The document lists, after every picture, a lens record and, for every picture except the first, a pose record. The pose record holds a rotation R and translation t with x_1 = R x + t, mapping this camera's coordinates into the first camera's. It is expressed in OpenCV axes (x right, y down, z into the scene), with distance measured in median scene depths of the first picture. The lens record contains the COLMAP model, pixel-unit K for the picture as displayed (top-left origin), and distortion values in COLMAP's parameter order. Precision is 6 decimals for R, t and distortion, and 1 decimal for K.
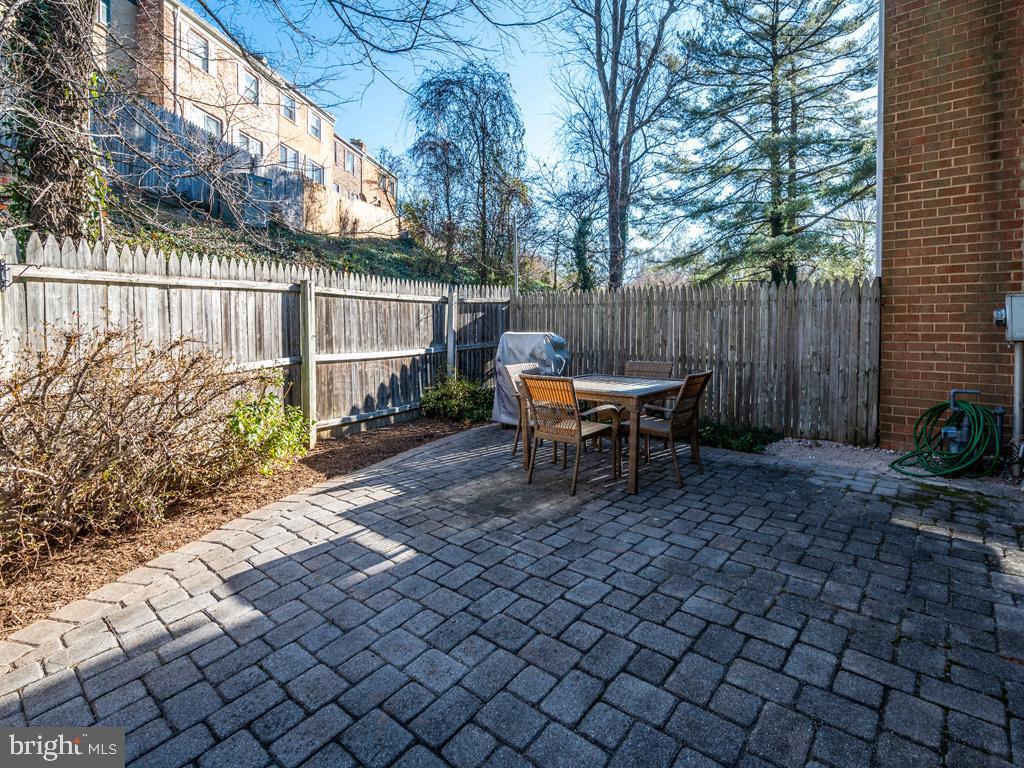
lens RADIAL K [[470.2, 0, 509.0], [0, 470.2, 384.5], [0, 0, 1]] dist [-0.001593, 0.000074]
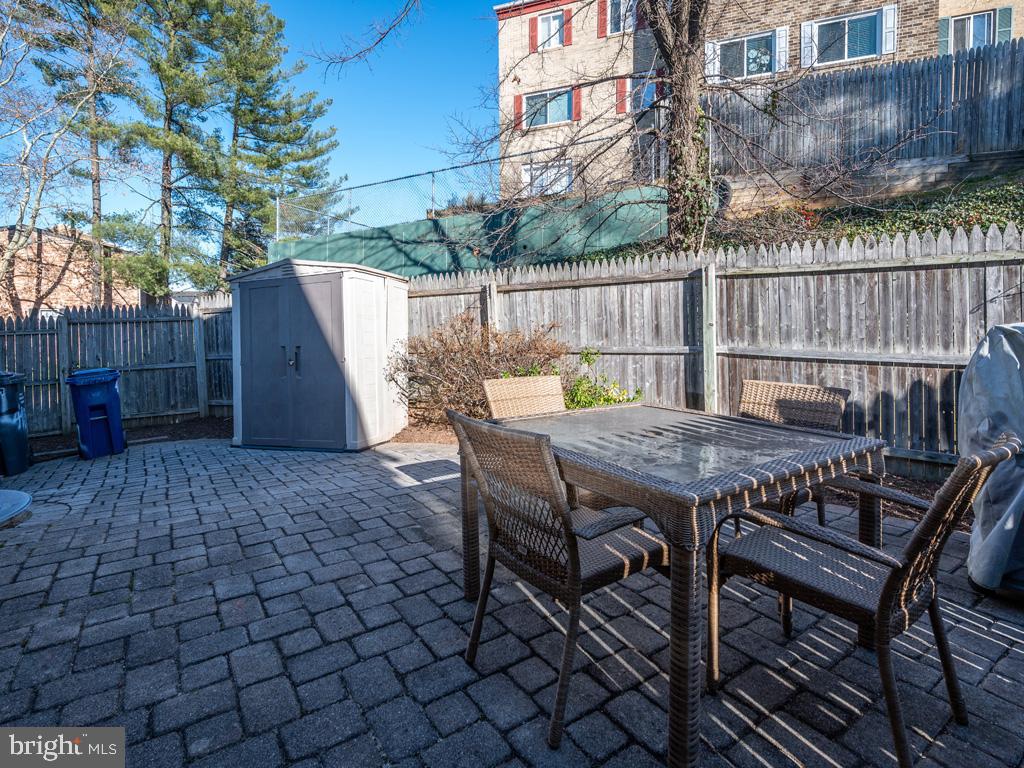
lens RADIAL K [[470.2, 0, 508.8], [0, 470.2, 383.7], [0, 0, 1]] dist [-0.001593, 0.000074]
pose [[-0.167349, 0.135679, -0.976517, 0.862021], [-0.118933, 0.980473, 0.156611, -0.135288], [0.978698, 0.142348, -0.147945, 1.198242]]
